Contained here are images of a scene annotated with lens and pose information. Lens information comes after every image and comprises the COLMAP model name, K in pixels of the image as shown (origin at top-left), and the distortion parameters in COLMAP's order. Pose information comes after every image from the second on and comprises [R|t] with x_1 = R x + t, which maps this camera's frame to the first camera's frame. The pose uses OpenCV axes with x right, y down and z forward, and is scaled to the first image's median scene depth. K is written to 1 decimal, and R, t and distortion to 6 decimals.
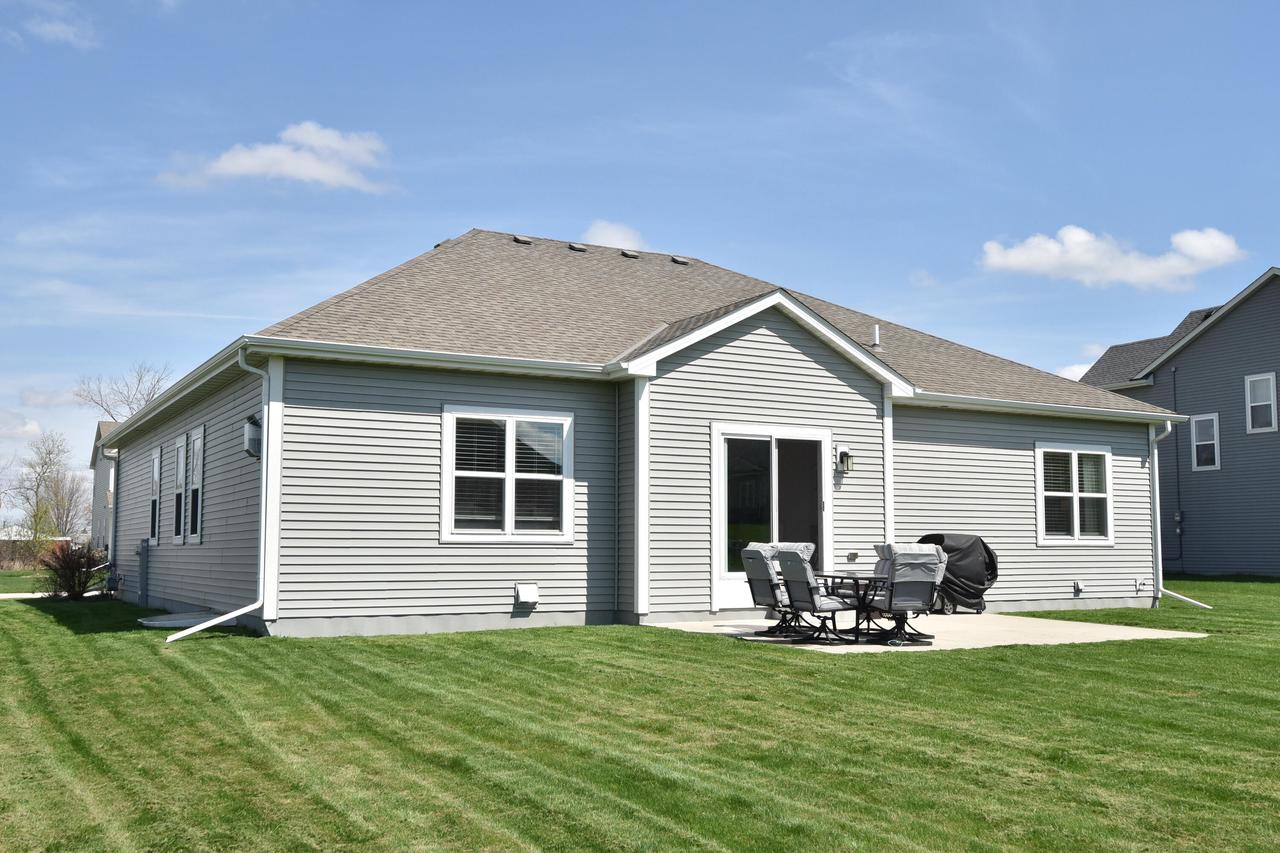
lens RADIAL K [[1242.0, 0, 640.0], [0, 1242.0, 426.5], [0, 0, 1]] dist [0.017073, 0.014073]
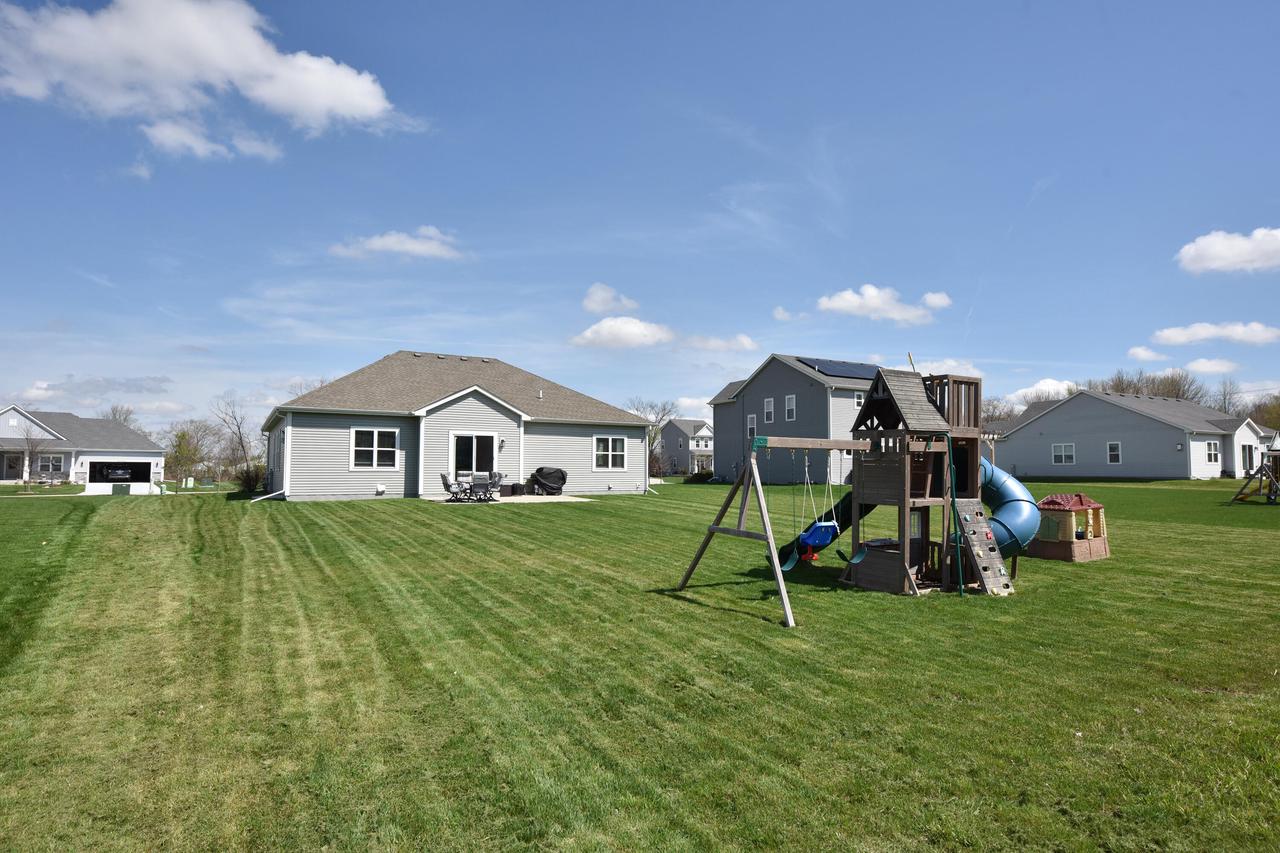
lens RADIAL K [[723.1, 0, 640.0], [0, 723.1, 426.5], [0, 0, 1]] dist [0.052831, 0.000055]
pose [[0.999996, 0.001765, 0.002047, 0.493198], [-0.001840, 0.999305, 0.037218, -0.075716], [-0.001980, -0.037222, 0.999305, -0.708936]]
